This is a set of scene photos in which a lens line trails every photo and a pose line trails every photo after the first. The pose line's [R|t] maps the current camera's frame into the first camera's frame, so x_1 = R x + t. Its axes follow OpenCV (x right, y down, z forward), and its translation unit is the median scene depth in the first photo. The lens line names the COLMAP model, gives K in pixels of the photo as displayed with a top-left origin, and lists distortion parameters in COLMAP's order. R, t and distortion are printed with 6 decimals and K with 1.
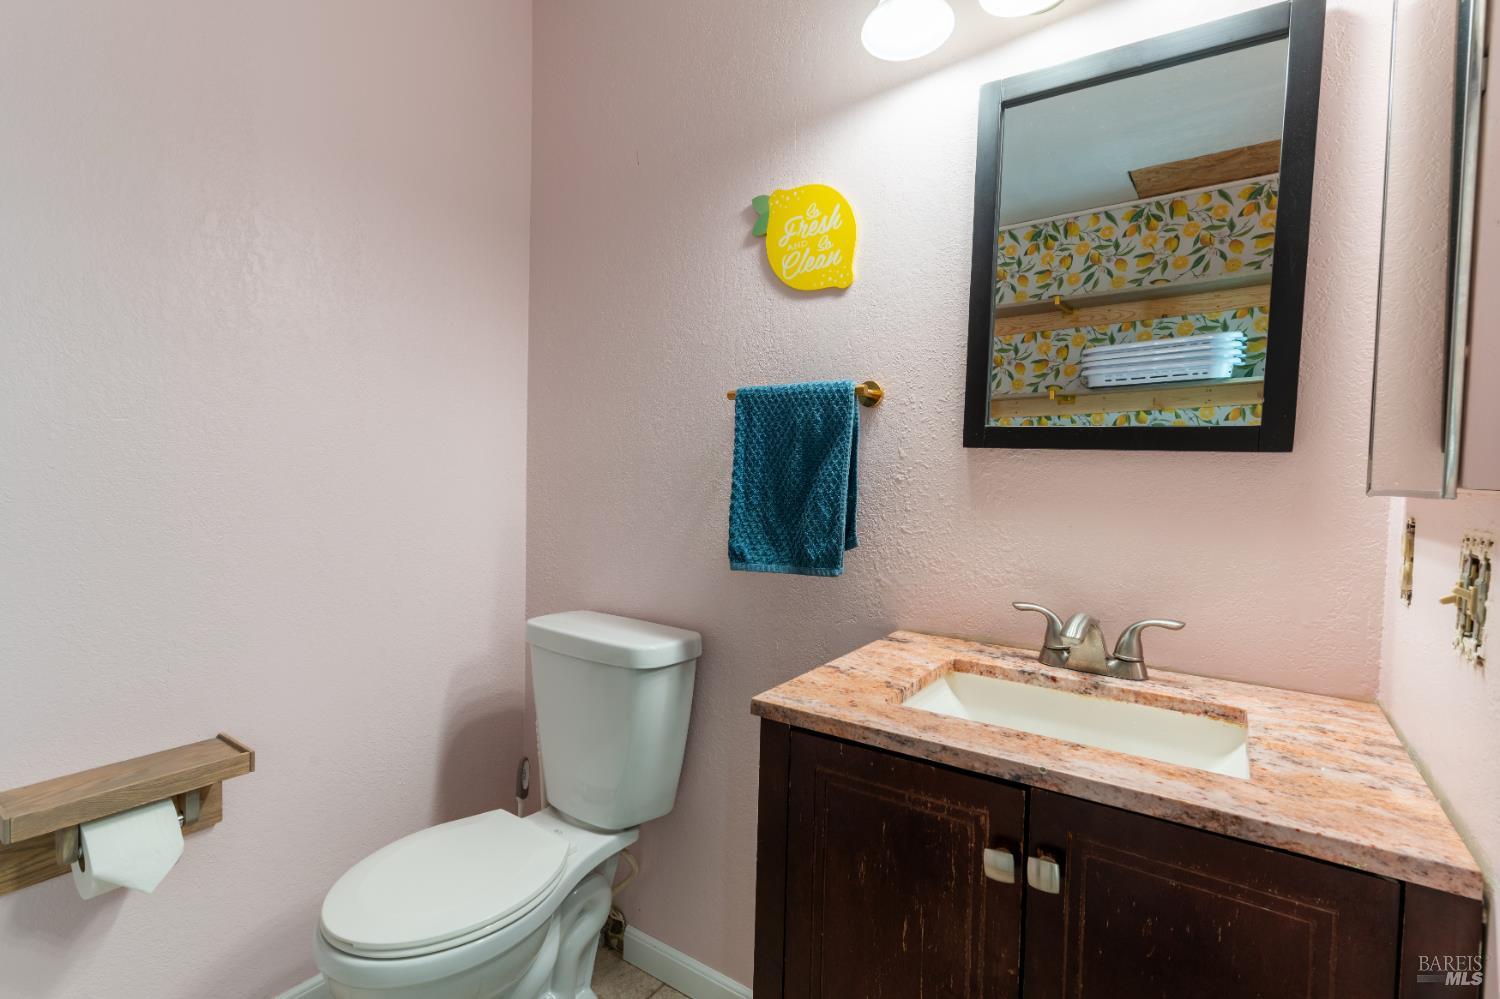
lens RADIAL K [[705.7, 0, 750.2], [0, 705.7, 497.6], [0, 0, 1]] dist [0.000385, -0.000033]
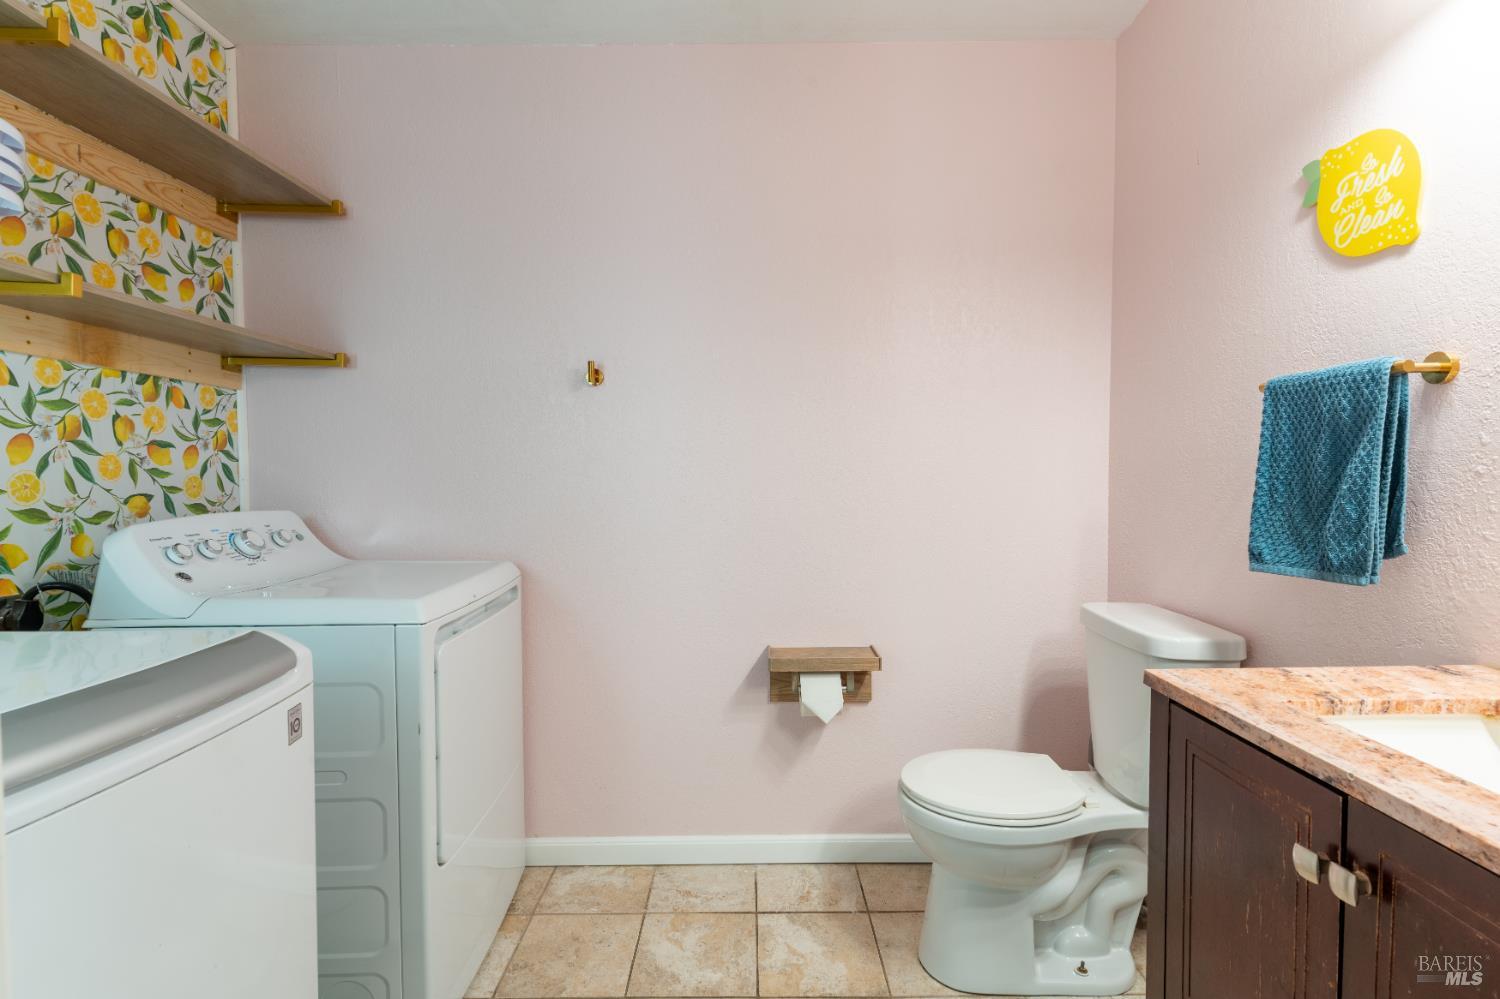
lens RADIAL K [[705.7, 0, 750.2], [0, 705.7, 497.6], [0, 0, 1]] dist [0.000385, -0.000033]
pose [[0.564132, 0.006553, -0.825659, 0.395439], [-0.012174, 0.999926, -0.000381, 0.012282], [0.825595, 0.010267, 0.564170, -0.108739]]
